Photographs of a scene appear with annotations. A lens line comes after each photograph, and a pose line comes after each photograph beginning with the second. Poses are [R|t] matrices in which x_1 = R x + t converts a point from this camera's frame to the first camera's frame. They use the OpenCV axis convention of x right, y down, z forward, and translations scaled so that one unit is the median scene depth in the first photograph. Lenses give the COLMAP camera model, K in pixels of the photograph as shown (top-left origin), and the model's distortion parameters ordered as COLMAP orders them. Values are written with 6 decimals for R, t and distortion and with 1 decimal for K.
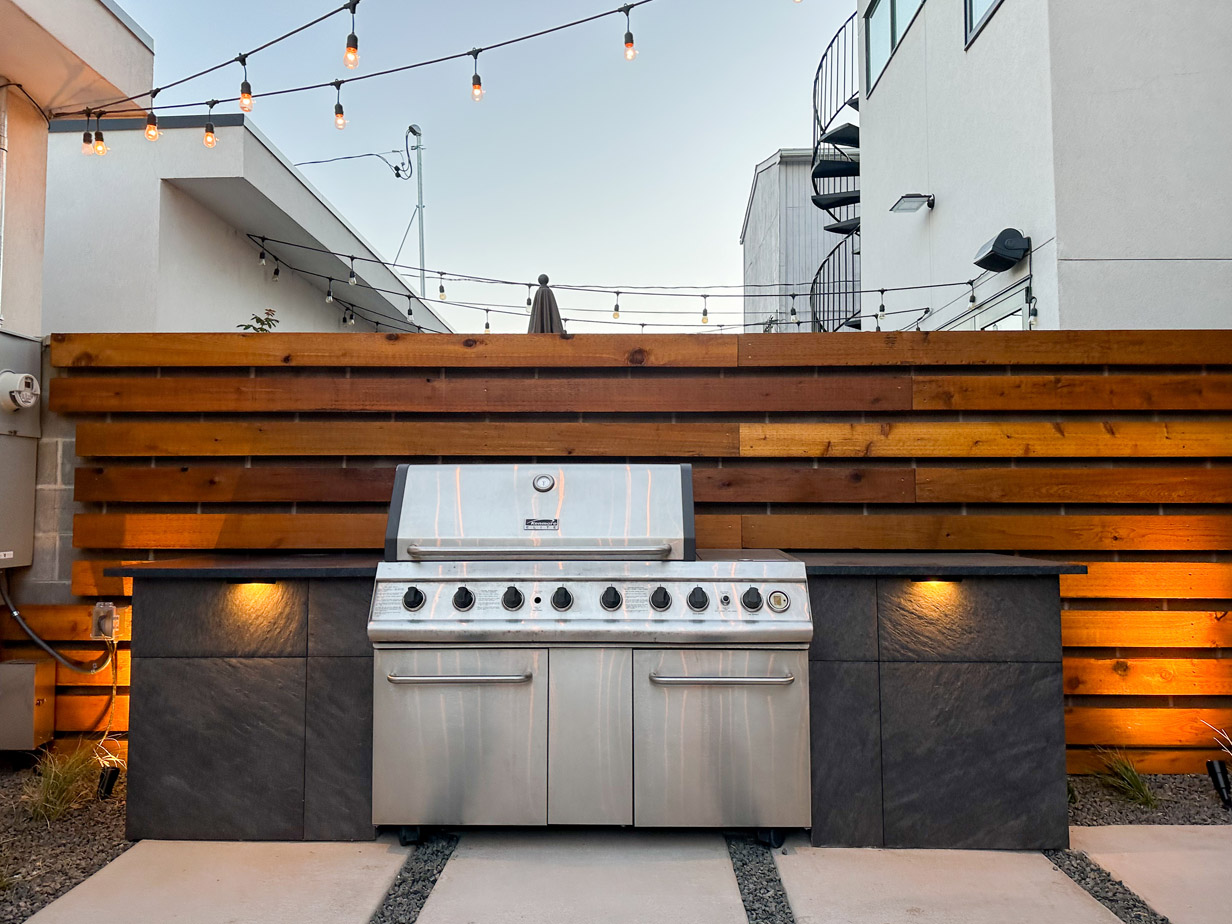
lens RADIAL K [[869.1, 0, 614.3], [0, 869.1, 455.5], [0, 0, 1]] dist [0.010083, -0.010074]
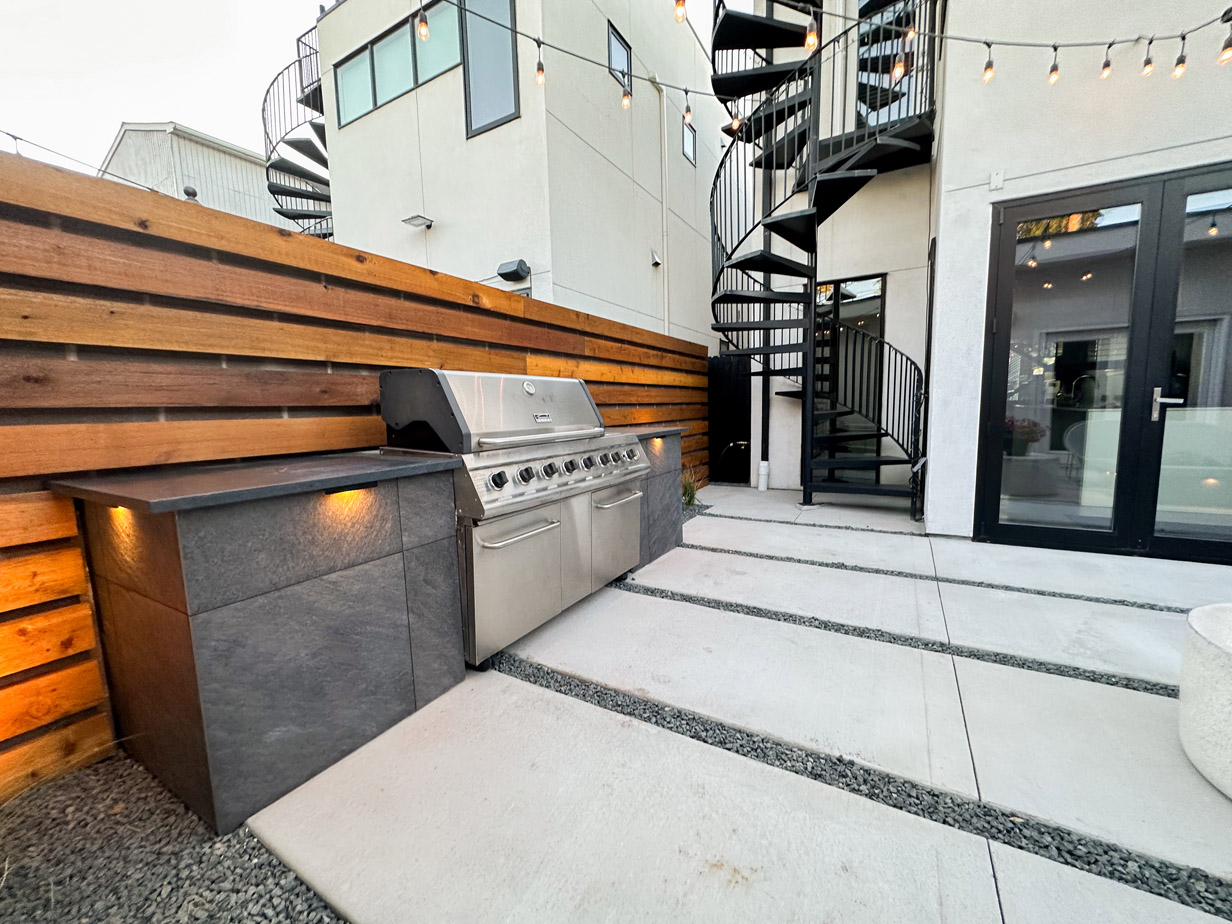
lens RADIAL K [[487.1, 0, 614.1], [0, 487.1, 468.8], [0, 0, 1]] dist [-0.003467, -0.000187]
pose [[0.488940, -0.119030, 0.864158, -0.718378], [-0.024463, 0.988386, 0.149983, 0.040033], [-0.871974, -0.094472, 0.480350, 0.506562]]
